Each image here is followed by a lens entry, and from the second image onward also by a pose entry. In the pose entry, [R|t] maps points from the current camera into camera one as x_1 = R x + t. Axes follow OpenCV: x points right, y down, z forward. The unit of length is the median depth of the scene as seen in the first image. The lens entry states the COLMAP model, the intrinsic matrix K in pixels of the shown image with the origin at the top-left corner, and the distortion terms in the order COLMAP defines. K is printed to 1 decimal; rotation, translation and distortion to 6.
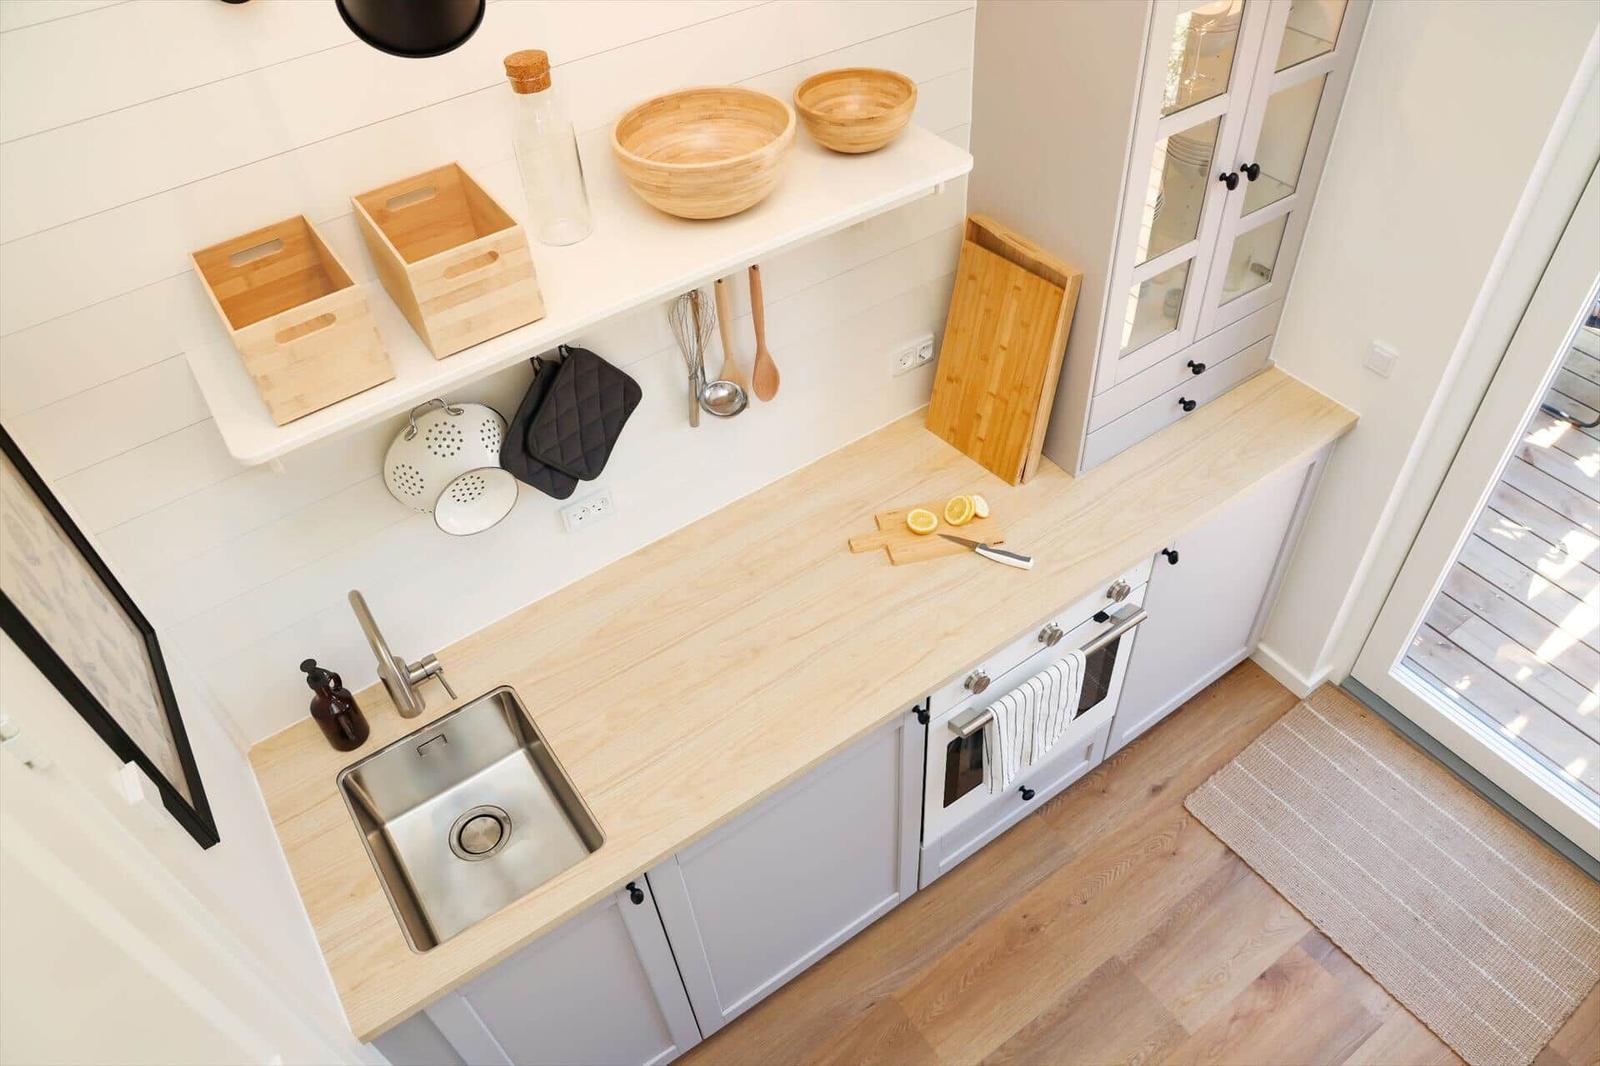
lens RADIAL K [[1063.8, 0, 800.0], [0, 1063.8, 533.0], [0, 0, 1]] dist [-0.083958, 0.053055]
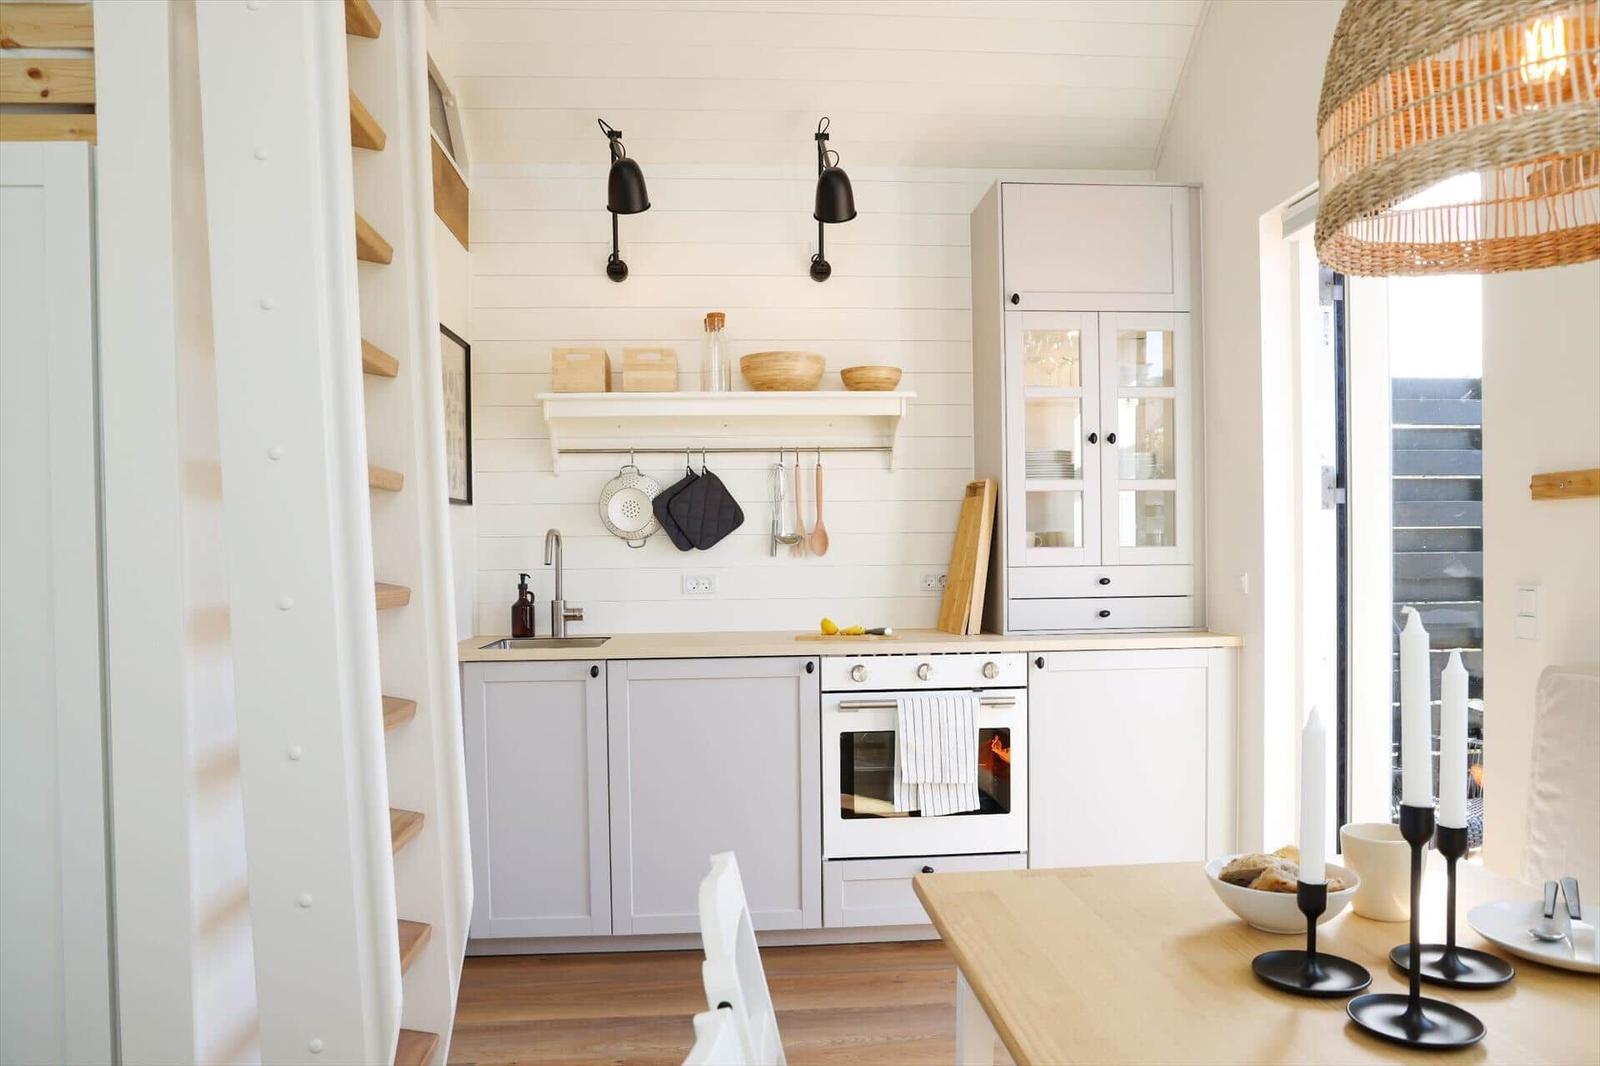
lens RADIAL K [[1063.8, 0, 800.0], [0, 1063.8, 533.0], [0, 0, 1]] dist [-0.083958, 0.053055]
pose [[0.880536, 0.054907, -0.470789, 0.763145], [-0.373113, 0.692853, -0.617043, 0.936880], [0.292307, 0.718986, 0.630568, -0.101977]]
